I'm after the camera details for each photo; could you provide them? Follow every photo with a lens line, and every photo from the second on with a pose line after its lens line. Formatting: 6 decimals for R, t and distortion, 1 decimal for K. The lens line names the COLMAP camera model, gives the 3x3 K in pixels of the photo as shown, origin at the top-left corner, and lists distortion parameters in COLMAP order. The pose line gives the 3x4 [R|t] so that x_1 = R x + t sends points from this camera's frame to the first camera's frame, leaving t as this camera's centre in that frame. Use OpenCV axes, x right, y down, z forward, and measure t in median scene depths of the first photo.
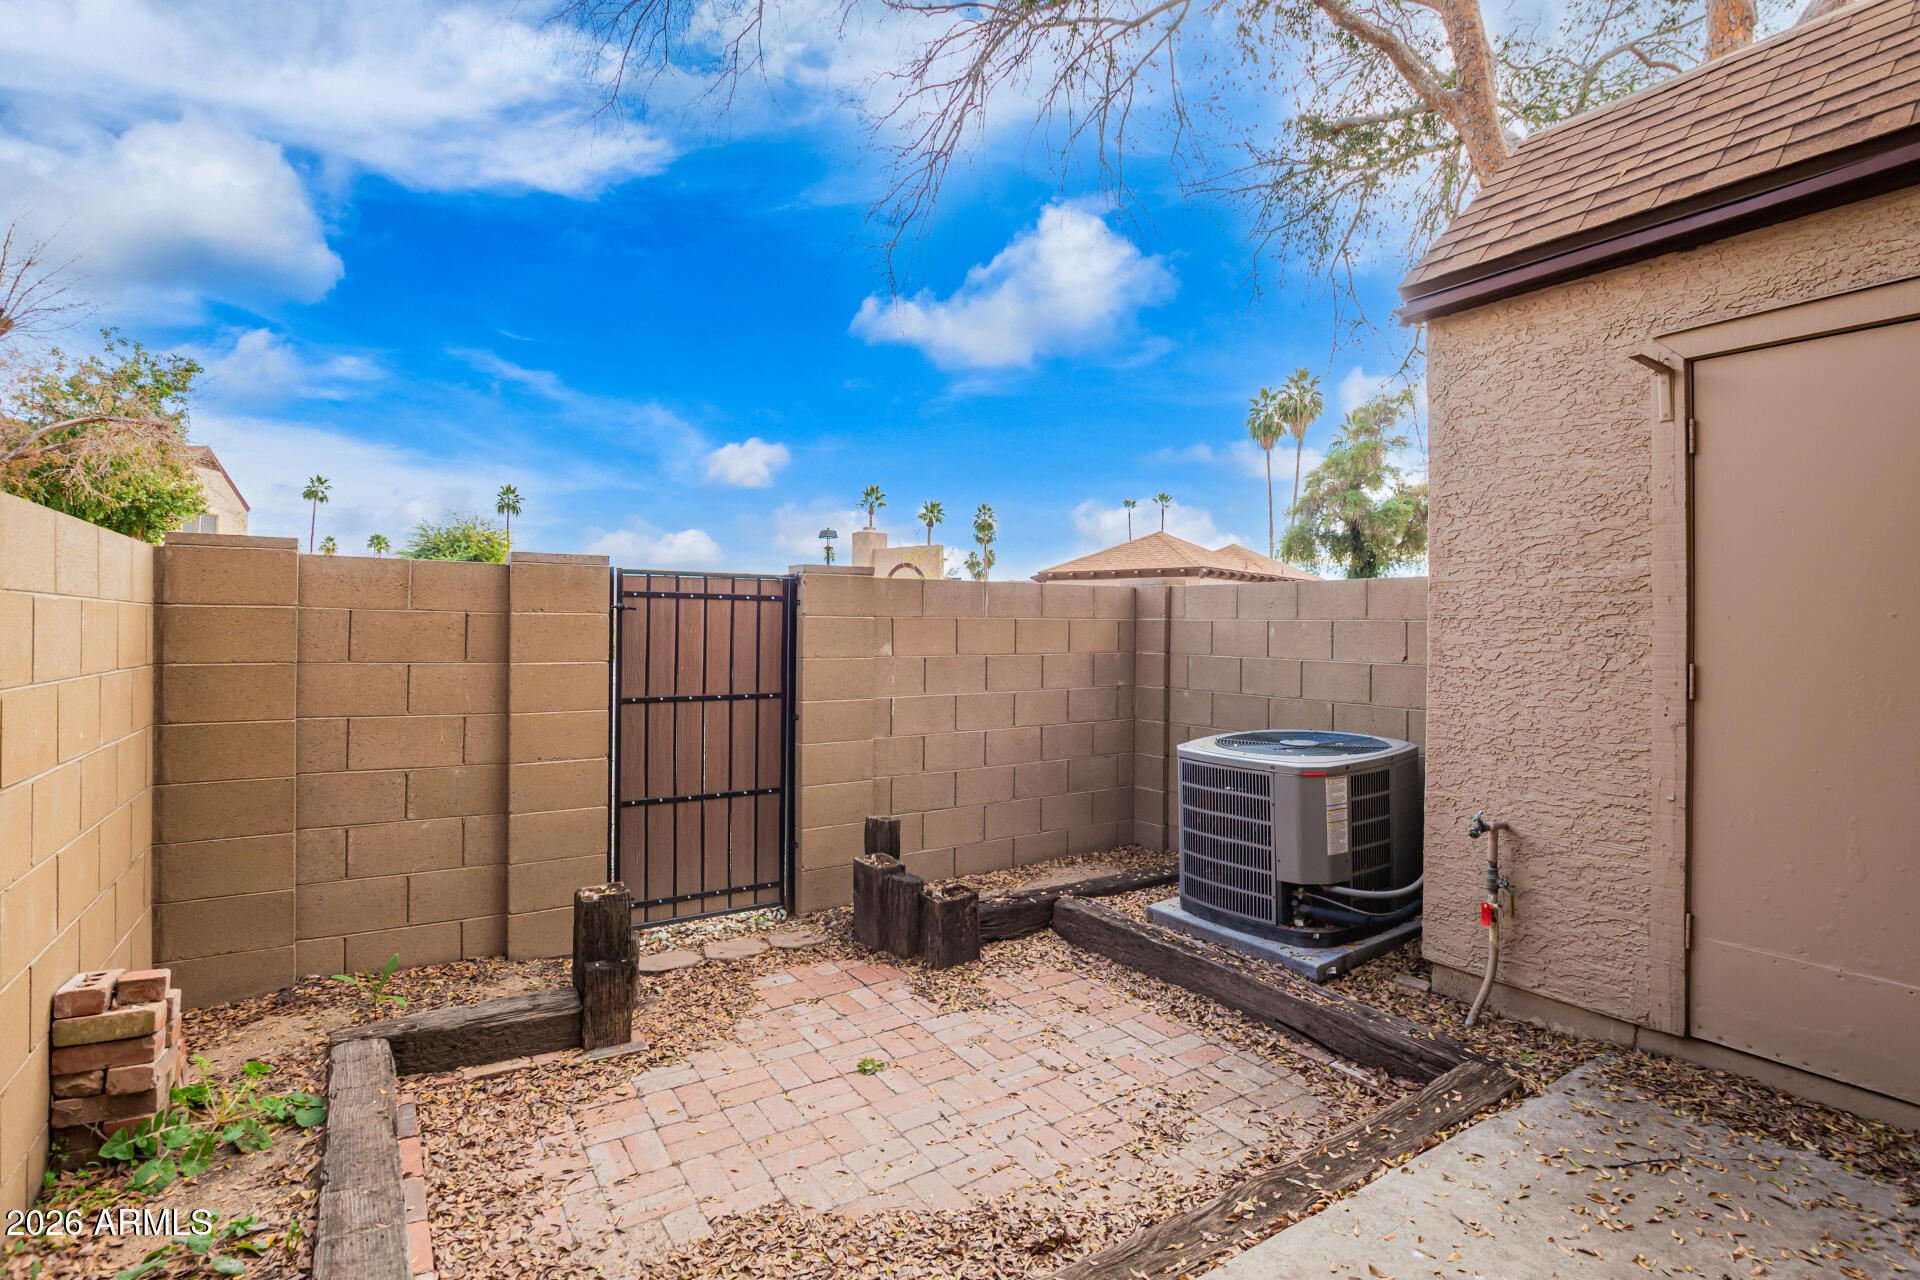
lens RADIAL K [[897.2, 0, 948.4], [0, 897.2, 628.3], [0, 0, 1]] dist [0.001732, -0.002010]
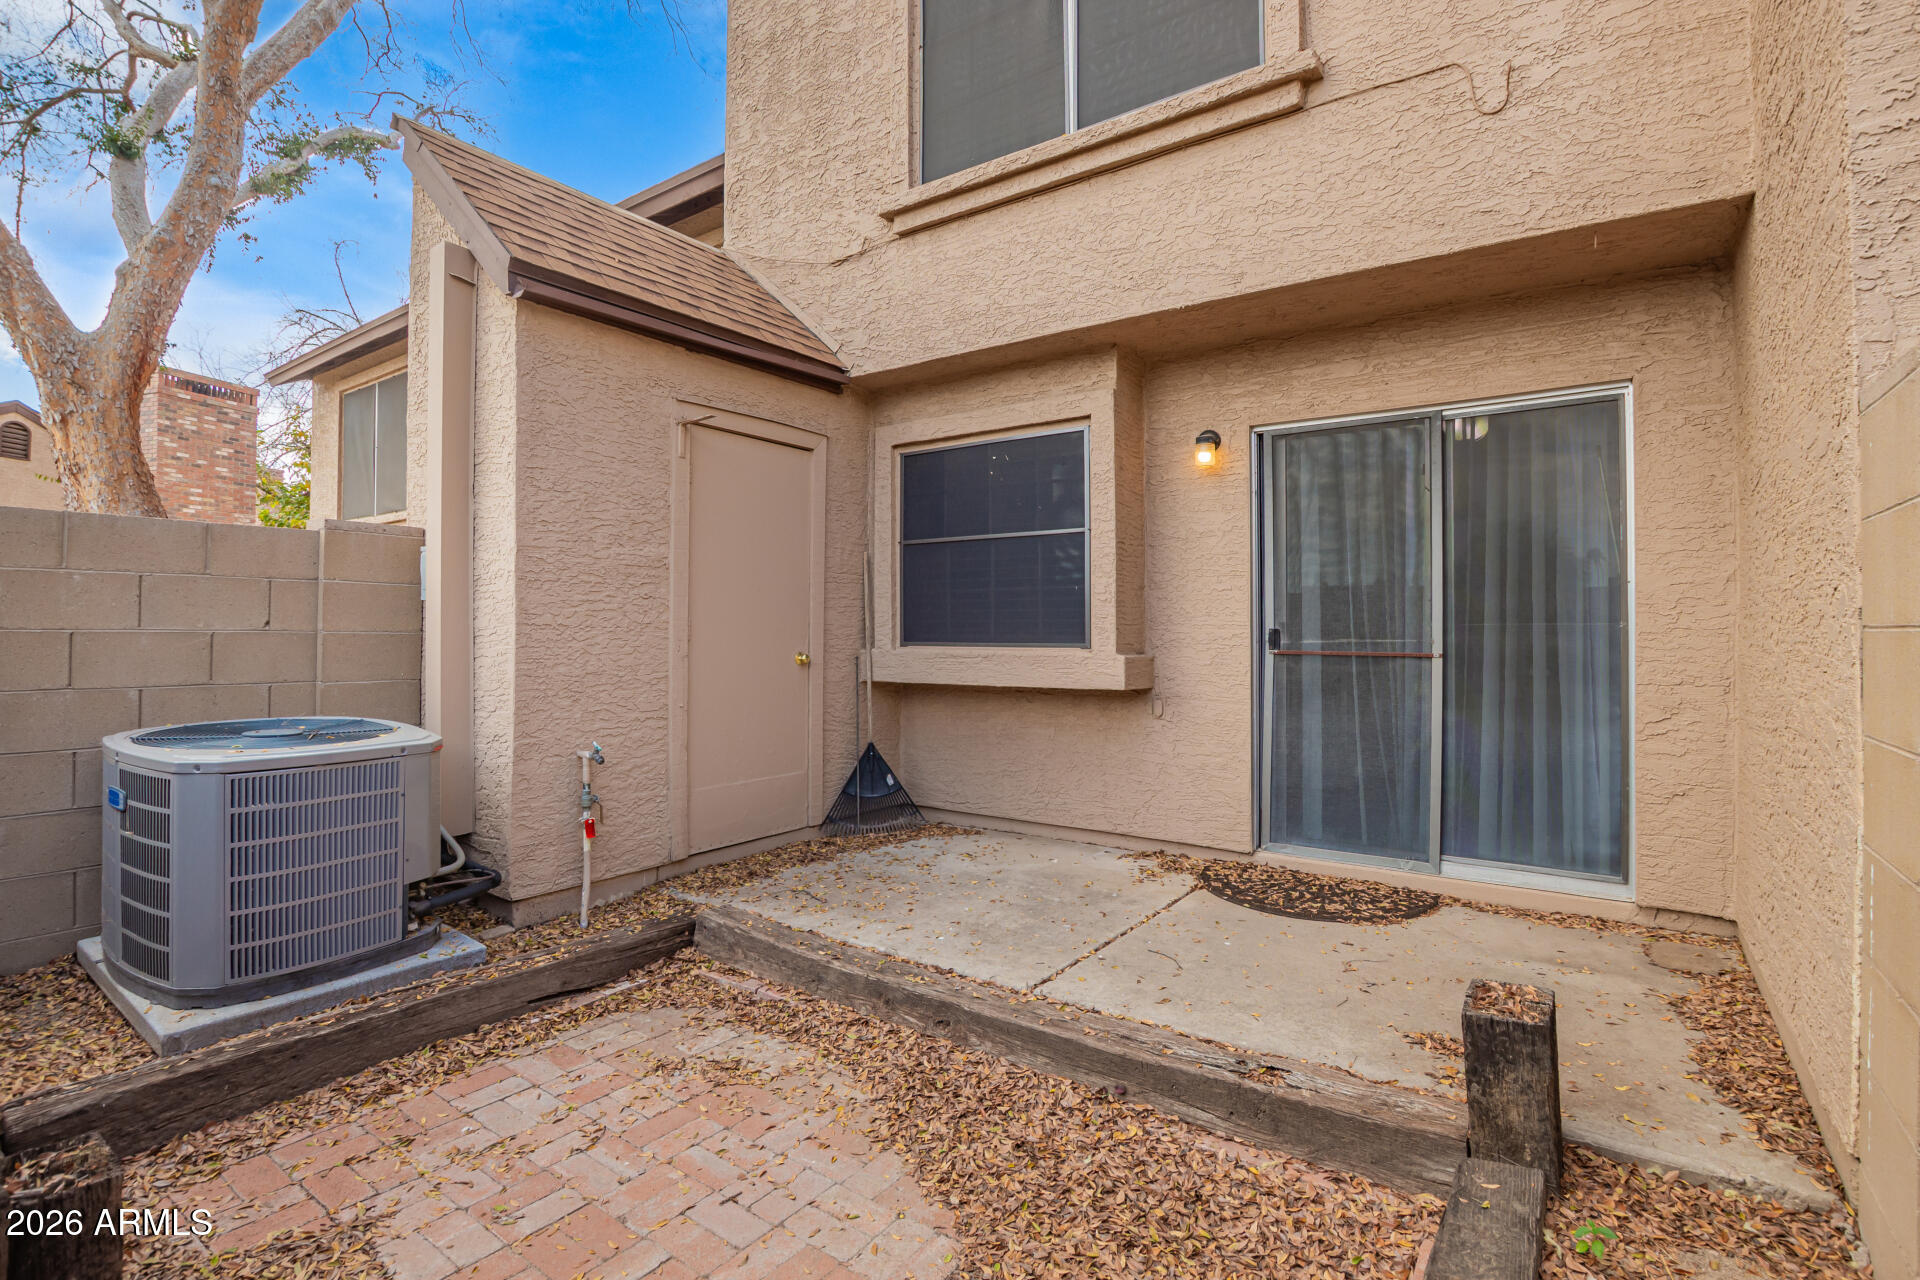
lens RADIAL K [[897.2, 0, 953.8], [0, 897.2, 631.4], [0, 0, 1]] dist [0.001732, -0.002010]
pose [[-0.334815, -0.006556, 0.942261, -0.691746], [-0.004714, 0.999975, 0.005283, 0.046813], [-0.942272, -0.002673, -0.334838, 0.944275]]
